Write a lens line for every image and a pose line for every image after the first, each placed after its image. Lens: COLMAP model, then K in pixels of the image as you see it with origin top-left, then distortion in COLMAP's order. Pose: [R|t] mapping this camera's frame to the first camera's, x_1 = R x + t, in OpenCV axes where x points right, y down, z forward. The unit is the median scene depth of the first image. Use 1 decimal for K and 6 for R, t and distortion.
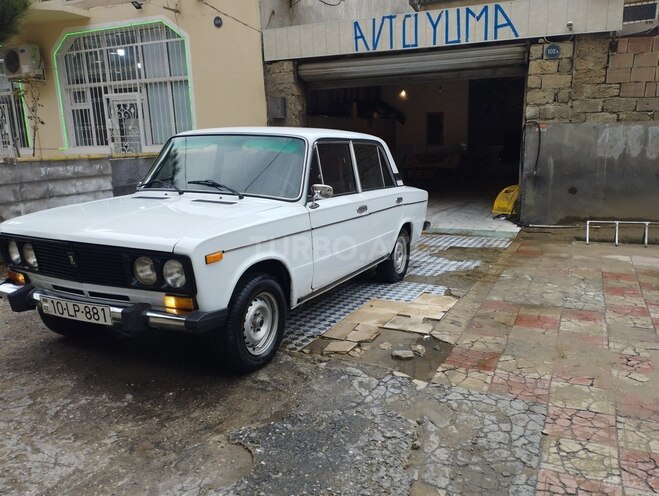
lens RADIAL K [[536.7, 0, 330.1], [0, 536.7, 246.4], [0, 0, 1]] dist [0.107181, -0.121589]
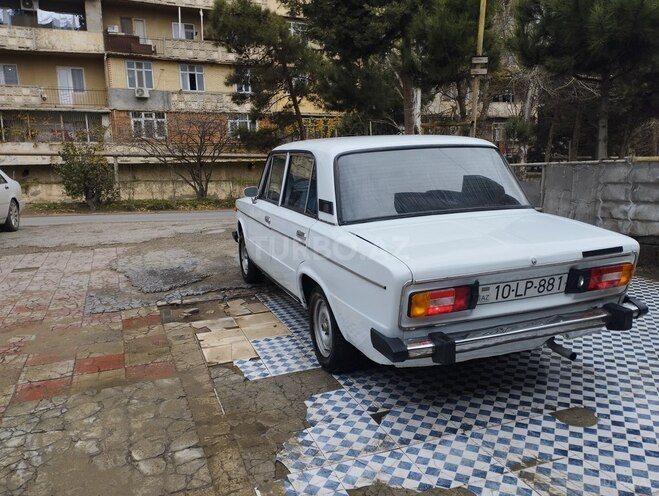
lens RADIAL K [[536.7, 0, 328.5], [0, 536.7, 248.1], [0, 0, 1]] dist [0.107181, -0.121589]
pose [[-0.685021, 0.151068, -0.712688, 0.371873], [-0.100672, 0.949250, 0.297975, -0.173970], [0.721534, 0.275867, -0.635048, 0.906596]]
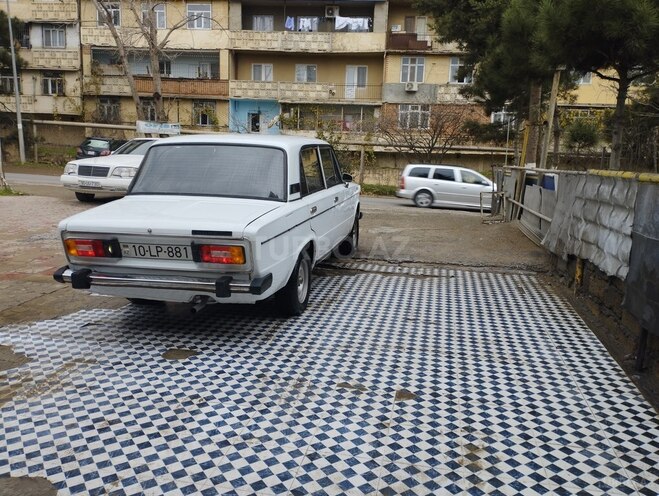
lens RADIAL K [[536.7, 0, 327.9], [0, 536.7, 251.1], [0, 0, 1]] dist [0.107181, -0.121589]
pose [[-0.968767, 0.033914, -0.245643, 0.028002], [-0.059710, 0.929553, 0.363822, -0.235405], [0.240677, 0.367126, -0.898495, 1.226828]]
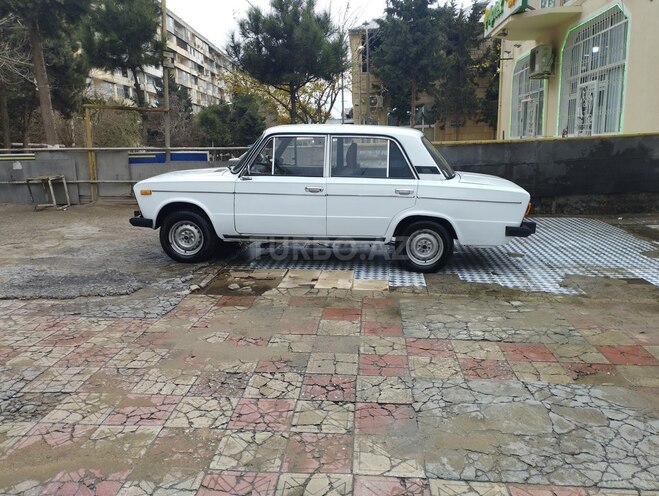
lens RADIAL K [[536.7, 0, 332.8], [0, 536.7, 247.1], [0, 0, 1]] dist [0.107181, -0.121589]
pose [[0.361594, 0.200257, -0.910575, 0.649766], [-0.178000, 0.973523, 0.143417, -0.065386], [0.915186, 0.110223, 0.387666, 0.294053]]
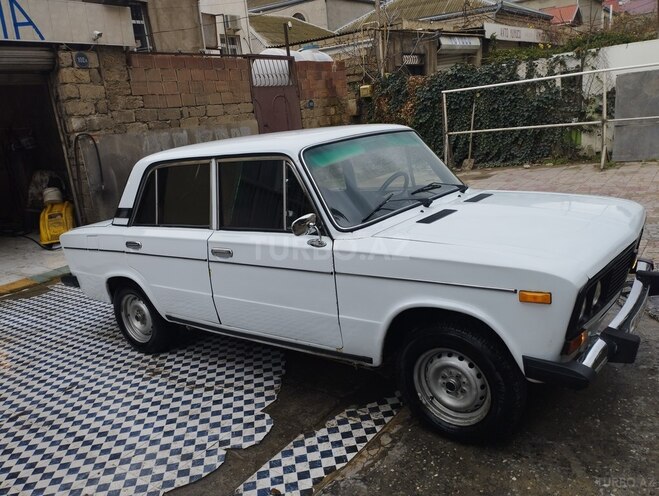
lens RADIAL K [[536.7, 0, 326.4], [0, 536.7, 249.0], [0, 0, 1]] dist [0.107181, -0.121589]
pose [[0.179098, -0.248745, 0.951867, -0.498532], [0.285676, 0.938973, 0.191624, -0.107552], [-0.941442, 0.237606, 0.239229, 0.444713]]
